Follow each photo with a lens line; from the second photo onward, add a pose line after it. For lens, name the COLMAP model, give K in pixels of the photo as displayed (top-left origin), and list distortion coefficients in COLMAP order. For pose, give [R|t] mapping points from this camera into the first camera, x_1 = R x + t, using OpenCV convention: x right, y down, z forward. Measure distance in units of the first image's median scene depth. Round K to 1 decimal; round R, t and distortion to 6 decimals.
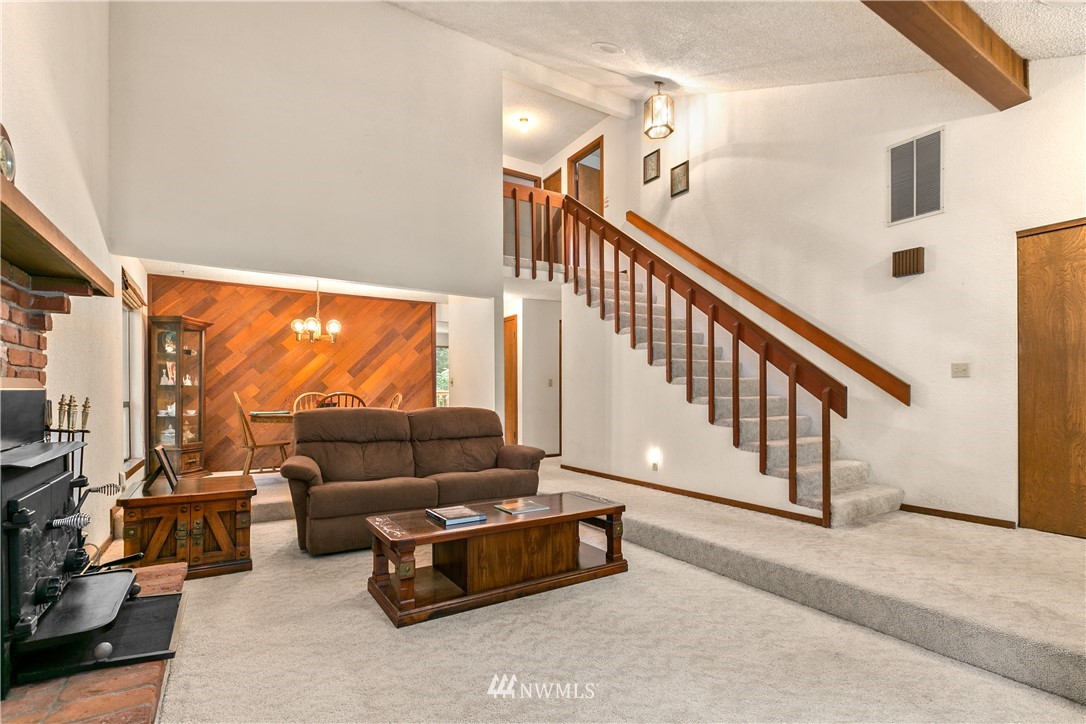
lens RADIAL K [[504.7, 0, 561.6], [0, 504.7, 393.5], [0, 0, 1]] dist [0.001284, 0.000186]
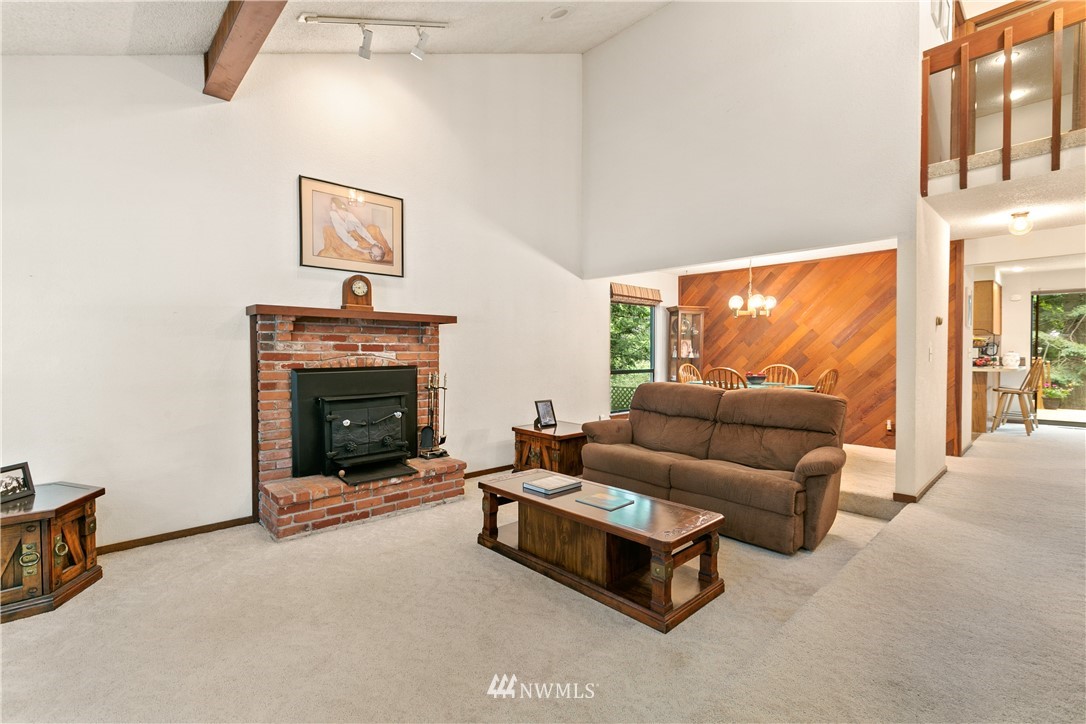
lens RADIAL K [[497.8, 0, 546.6], [0, 497.8, 364.7], [0, 0, 1]] dist [0.003965, -0.001811]
pose [[0.175448, 0.026026, -0.984145, 0.623121], [-0.000590, 0.999653, 0.026331, -0.042179], [0.984488, -0.004039, 0.175403, 0.553367]]
